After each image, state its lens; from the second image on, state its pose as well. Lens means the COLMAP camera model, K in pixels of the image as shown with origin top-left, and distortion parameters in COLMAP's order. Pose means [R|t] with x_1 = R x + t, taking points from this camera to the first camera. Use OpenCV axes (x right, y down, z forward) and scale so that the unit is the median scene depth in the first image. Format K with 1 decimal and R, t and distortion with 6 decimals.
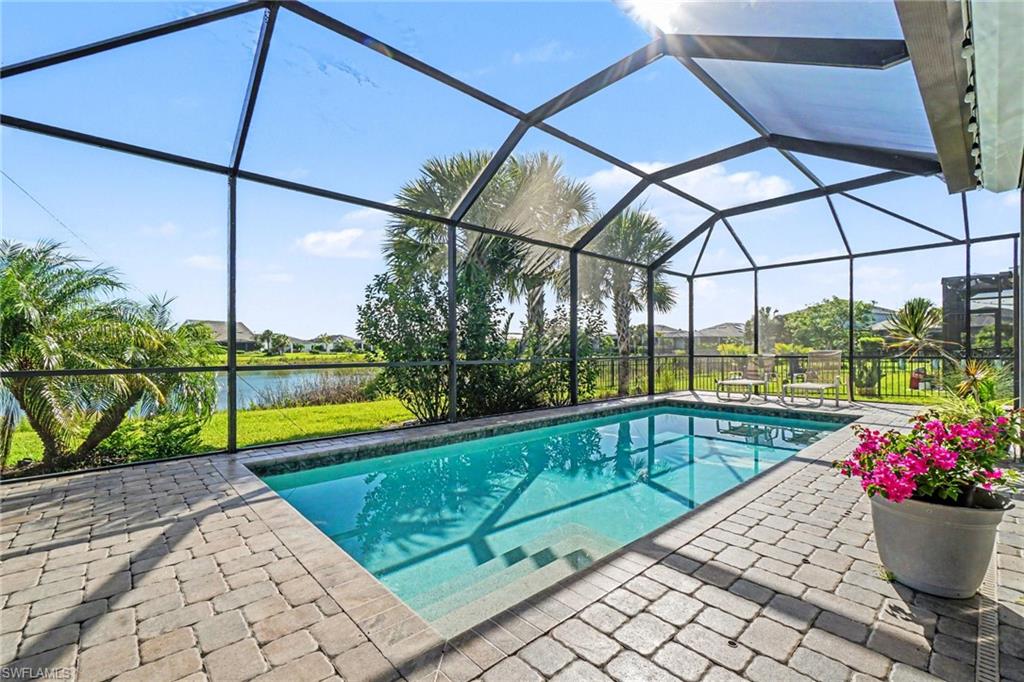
lens RADIAL K [[414.0, 0, 512.0], [0, 414.0, 341.0], [0, 0, 1]] dist [0.000087, 0.006997]
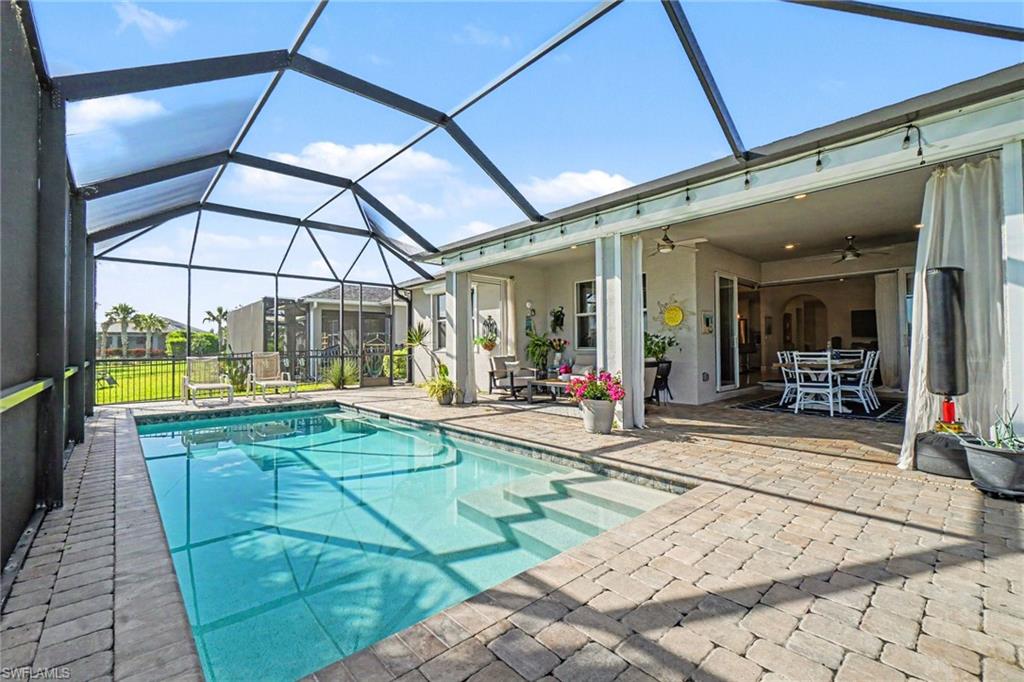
lens RADIAL K [[439.5, 0, 506.5], [0, 439.5, 345.5], [0, 0, 1]] dist [-0.015533, 0.008161]
pose [[0.029735, 0.021969, 0.999316, -1.347573], [0.005098, 0.999742, -0.022130, 0.057687], [-0.999545, 0.005752, 0.029615, 1.105954]]
